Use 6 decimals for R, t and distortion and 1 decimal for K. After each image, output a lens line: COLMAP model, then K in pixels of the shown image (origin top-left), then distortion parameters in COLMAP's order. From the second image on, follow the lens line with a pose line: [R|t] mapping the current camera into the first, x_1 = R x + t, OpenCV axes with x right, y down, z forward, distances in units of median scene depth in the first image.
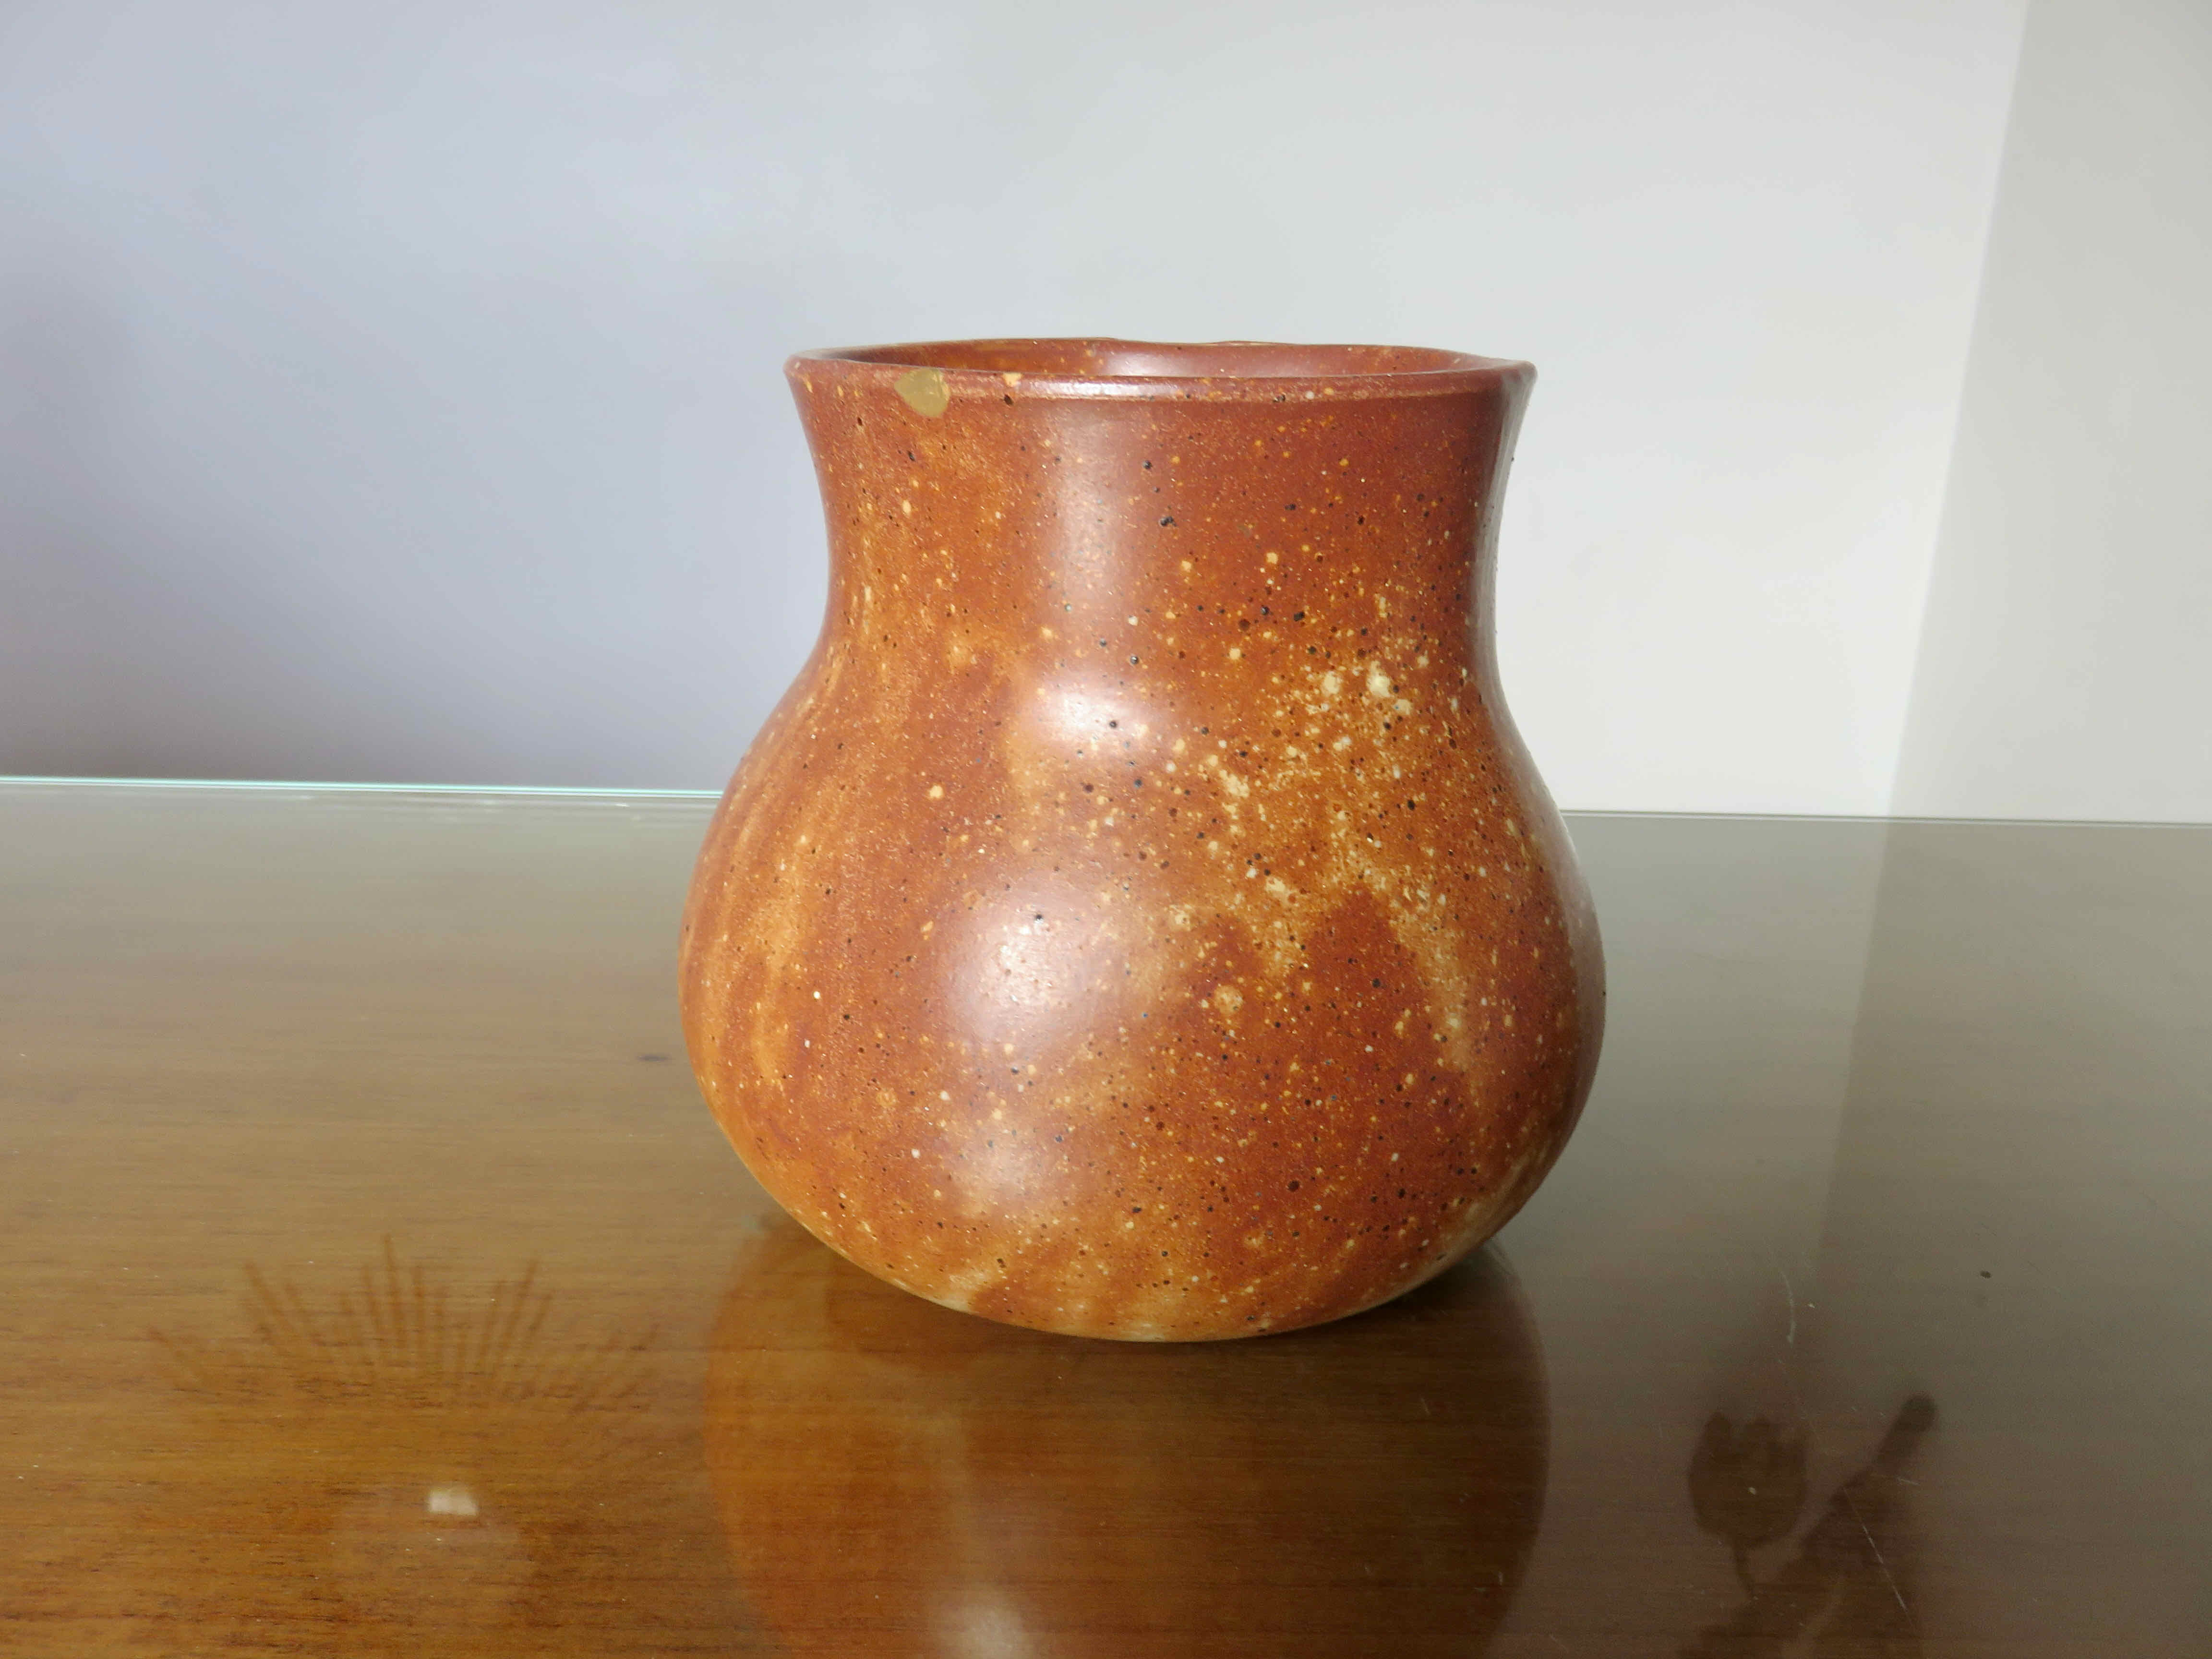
lens RADIAL K [[1660.2, 0, 1095.6], [0, 1660.2, 825.1], [0, 0, 1]] dist [-0.009206, -0.006196]
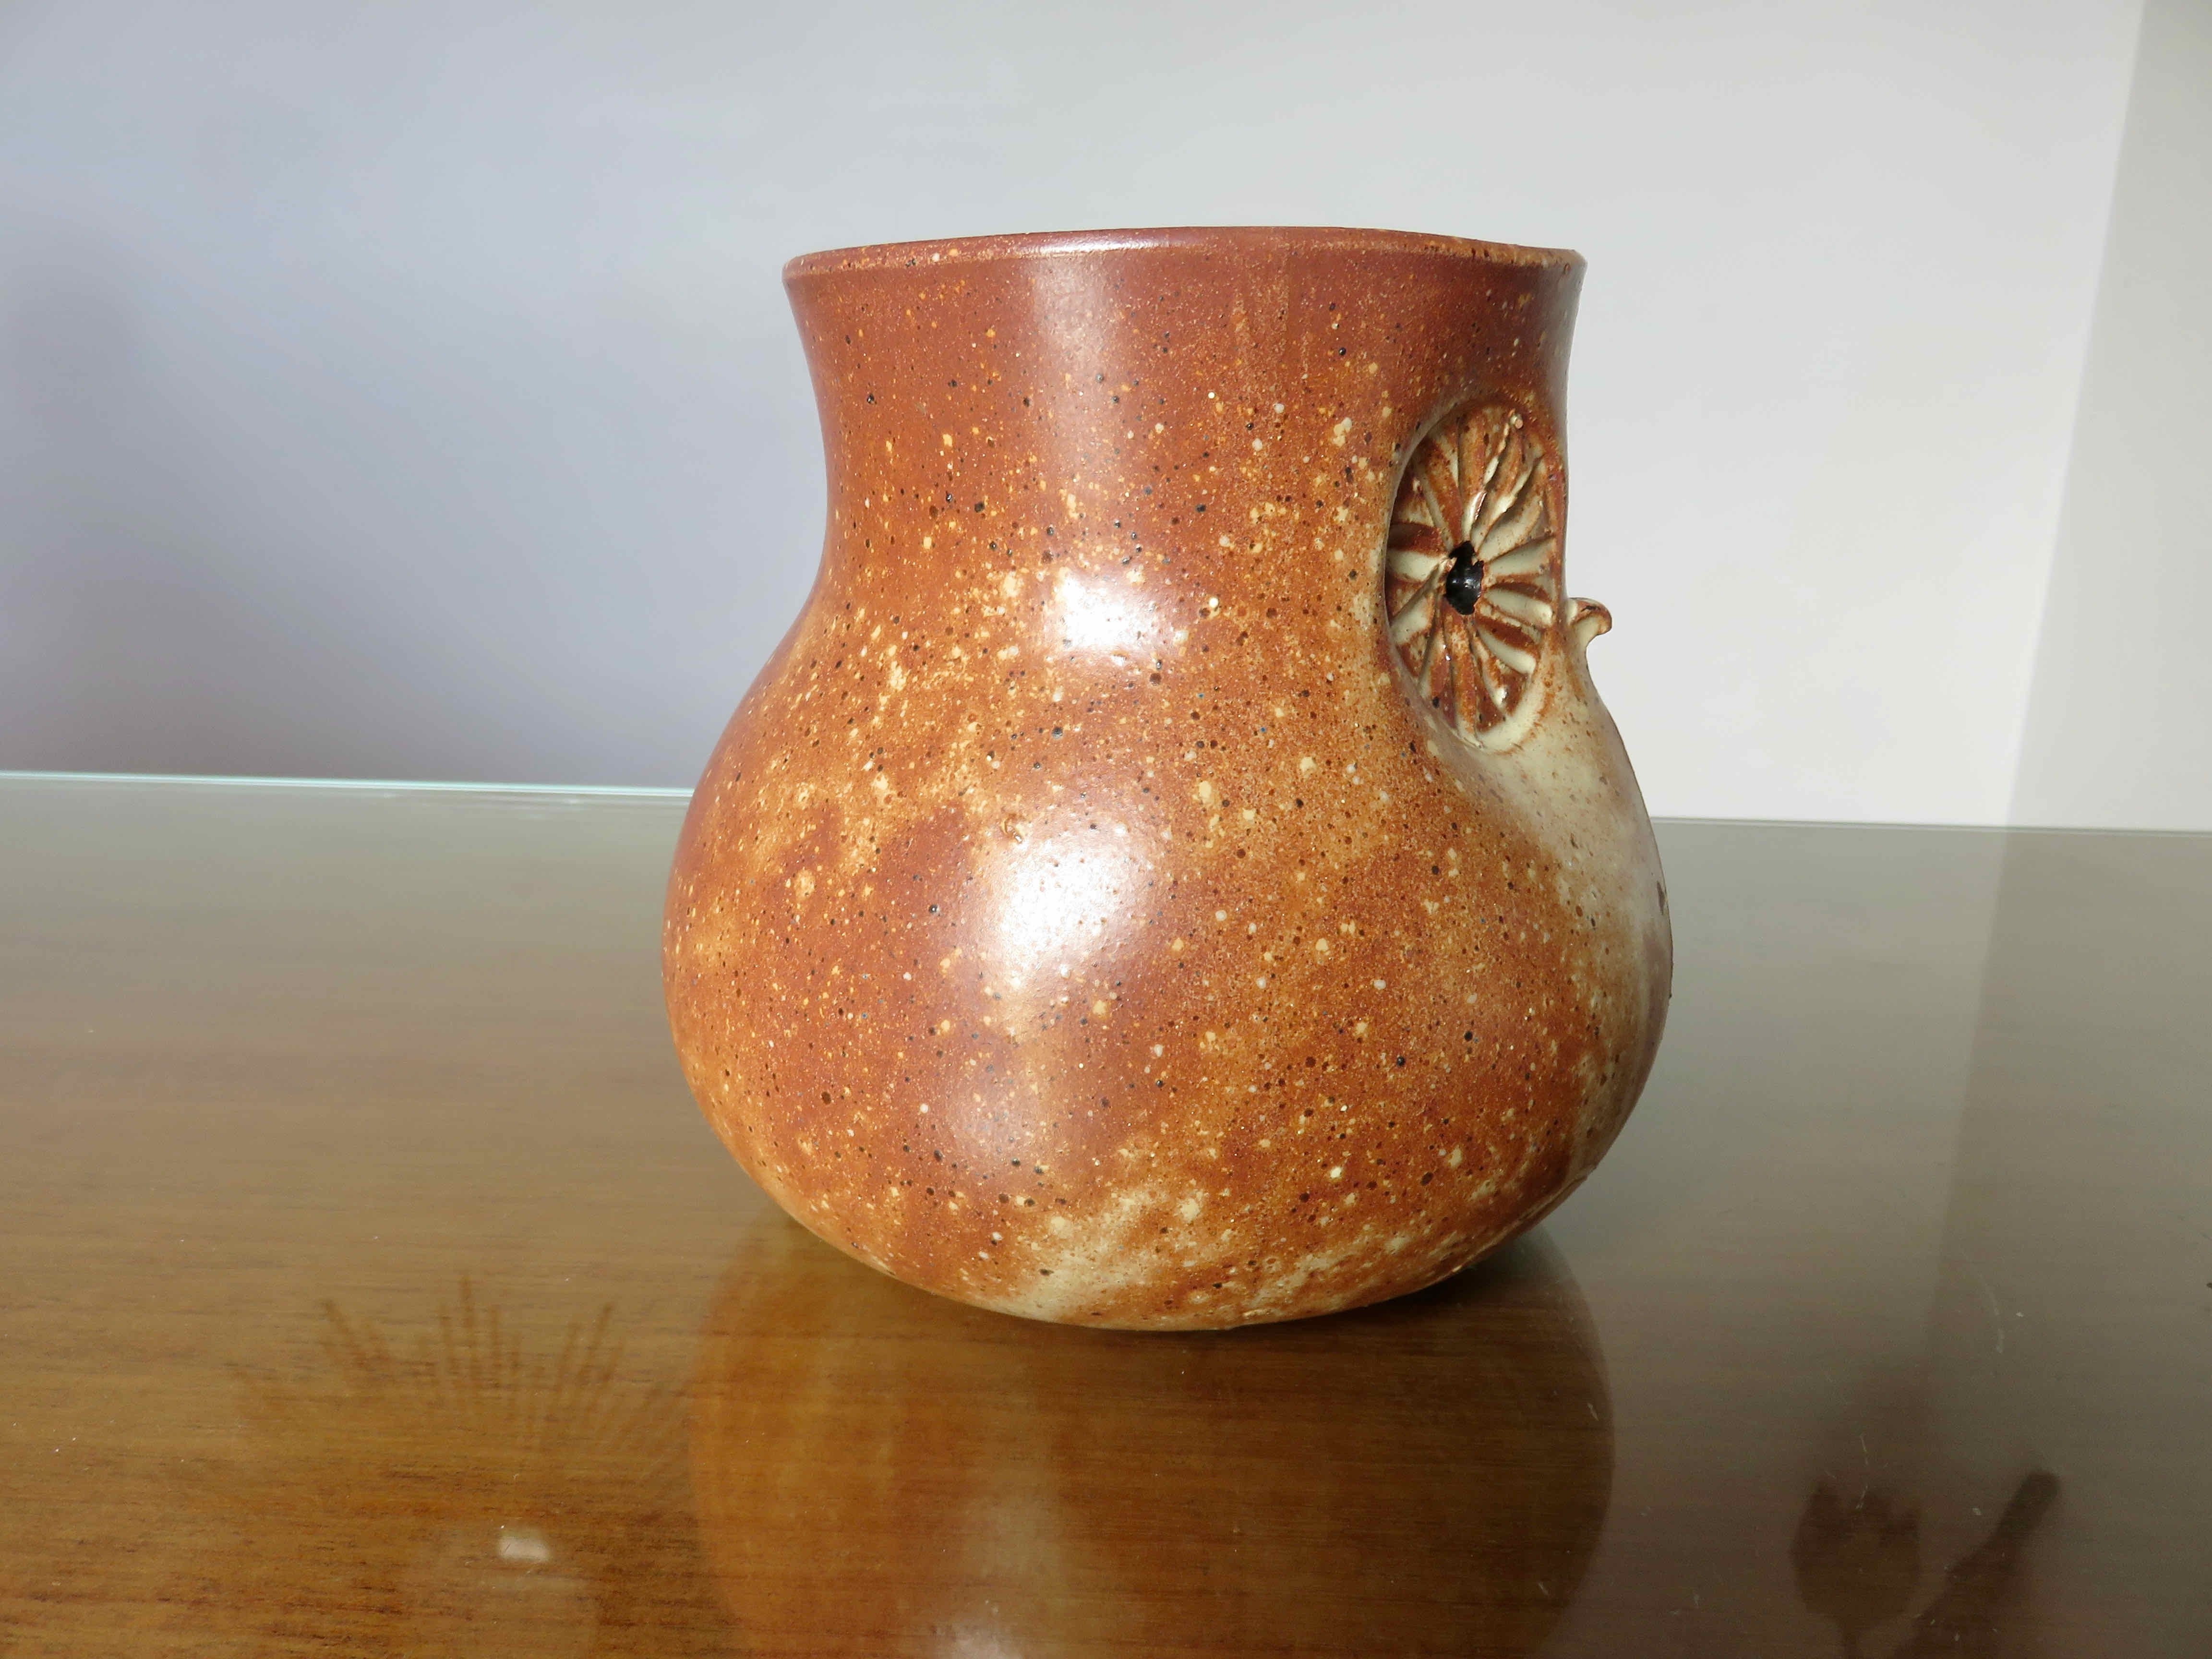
lens RADIAL K [[1660.2, 0, 1114.5], [0, 1660.2, 827.2], [0, 0, 1]] dist [-0.009206, -0.006196]
pose [[0.683558, 0.179675, -0.707436, 0.853930], [-0.215759, 0.975655, 0.039321, -0.004613], [0.697278, 0.125758, 0.705683, 0.422146]]
